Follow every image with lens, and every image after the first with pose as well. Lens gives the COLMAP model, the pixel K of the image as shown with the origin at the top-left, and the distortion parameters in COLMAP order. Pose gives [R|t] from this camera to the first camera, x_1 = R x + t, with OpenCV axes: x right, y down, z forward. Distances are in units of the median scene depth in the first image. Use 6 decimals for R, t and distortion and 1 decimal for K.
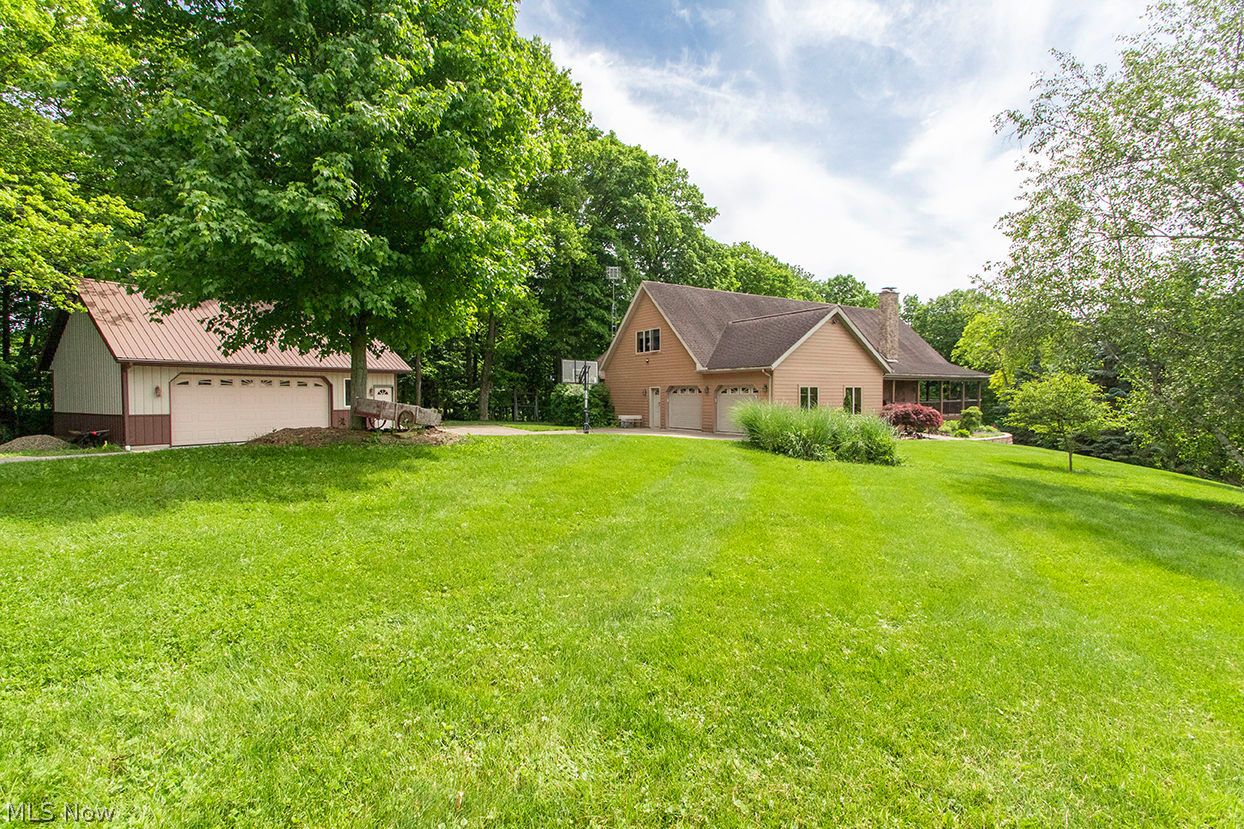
lens RADIAL K [[587.9, 0, 622.0], [0, 587.9, 414.5], [0, 0, 1]] dist [-0.002549, -0.000283]
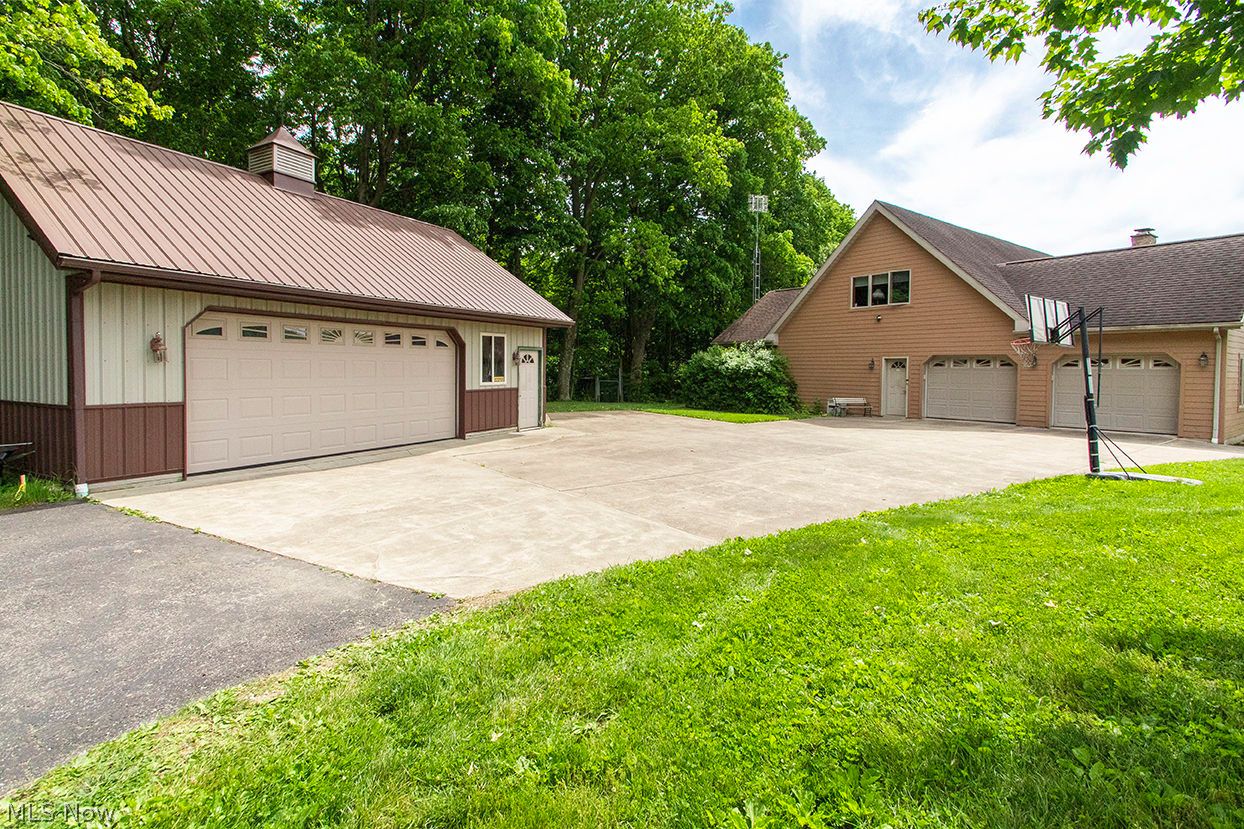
lens RADIAL K [[595.1, 0, 627.8], [0, 595.1, 388.1], [0, 0, 1]] dist [0.002272, -0.000305]
pose [[0.997170, 0.008218, 0.074732, -0.382942], [-0.008326, 0.999965, 0.001145, -0.011208], [-0.074720, -0.001764, 0.997203, 0.432952]]
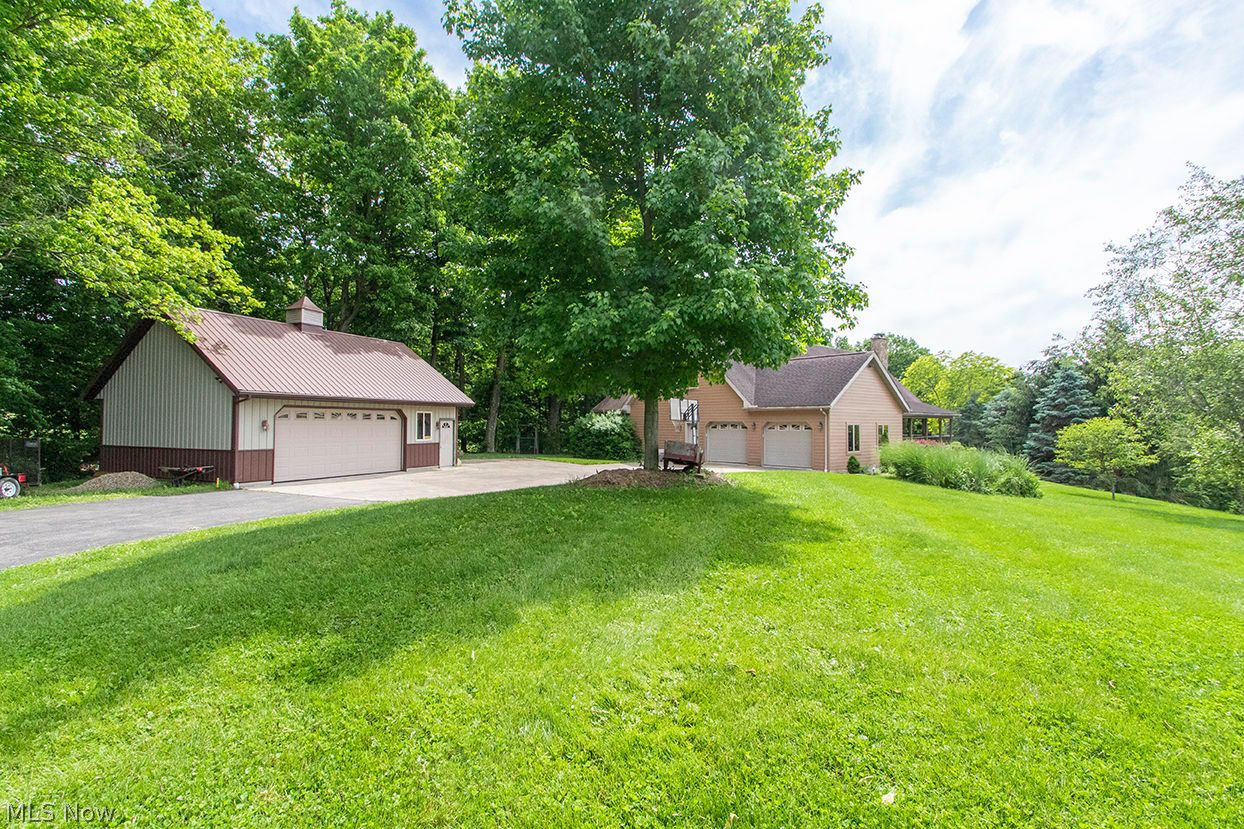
lens RADIAL K [[580.3, 0, 622.0], [0, 580.3, 414.5], [0, 0, 1]] dist [0.013820, -0.000393]
pose [[0.989379, 0.012080, 0.144857, -0.278043], [-0.004787, 0.998708, -0.050589, -0.008848], [-0.145281, 0.049358, 0.988159, -0.016975]]
